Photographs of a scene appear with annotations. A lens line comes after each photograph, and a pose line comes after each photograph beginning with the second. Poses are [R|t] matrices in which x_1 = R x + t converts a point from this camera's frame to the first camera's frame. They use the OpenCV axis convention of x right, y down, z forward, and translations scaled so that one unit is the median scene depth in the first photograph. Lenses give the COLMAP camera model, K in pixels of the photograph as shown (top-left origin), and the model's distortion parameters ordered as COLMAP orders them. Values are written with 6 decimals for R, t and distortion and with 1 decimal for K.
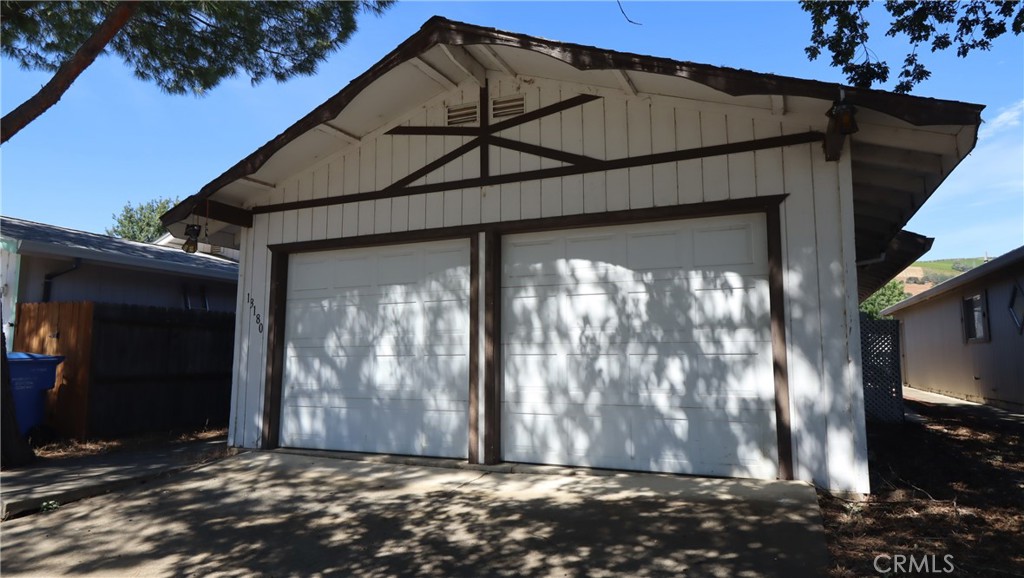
lens RADIAL K [[651.2, 0, 510.3], [0, 651.2, 284.2], [0, 0, 1]] dist [-0.001293, 0.000123]
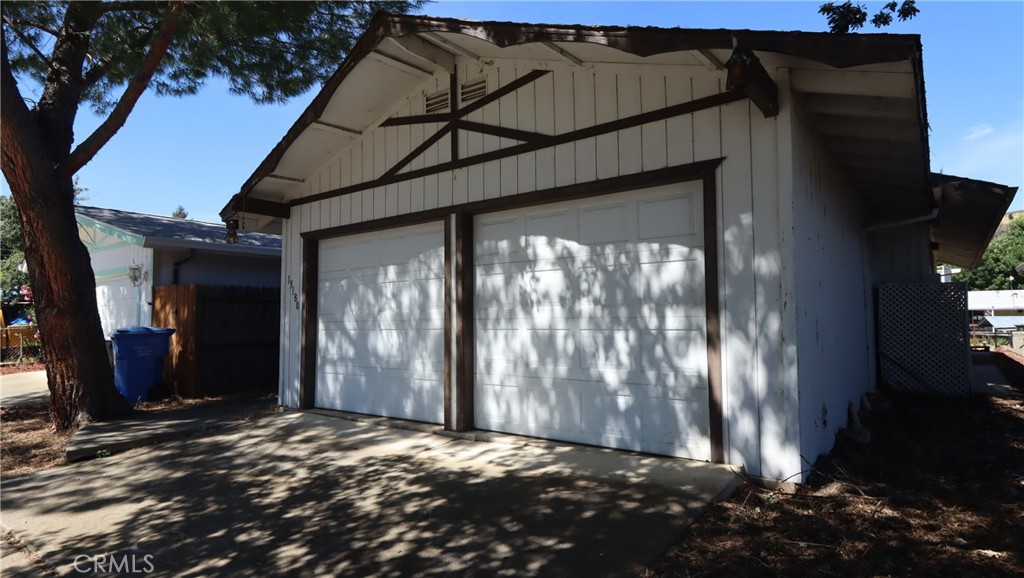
lens RADIAL K [[590.2, 0, 512.0], [0, 590.2, 289.0], [0, 0, 1]] dist [0.002097, 0.000140]
pose [[0.969299, -0.021804, -0.244916, 0.277919], [0.037555, 0.997502, 0.059829, -0.011470], [0.243000, -0.067190, 0.967697, 0.087401]]
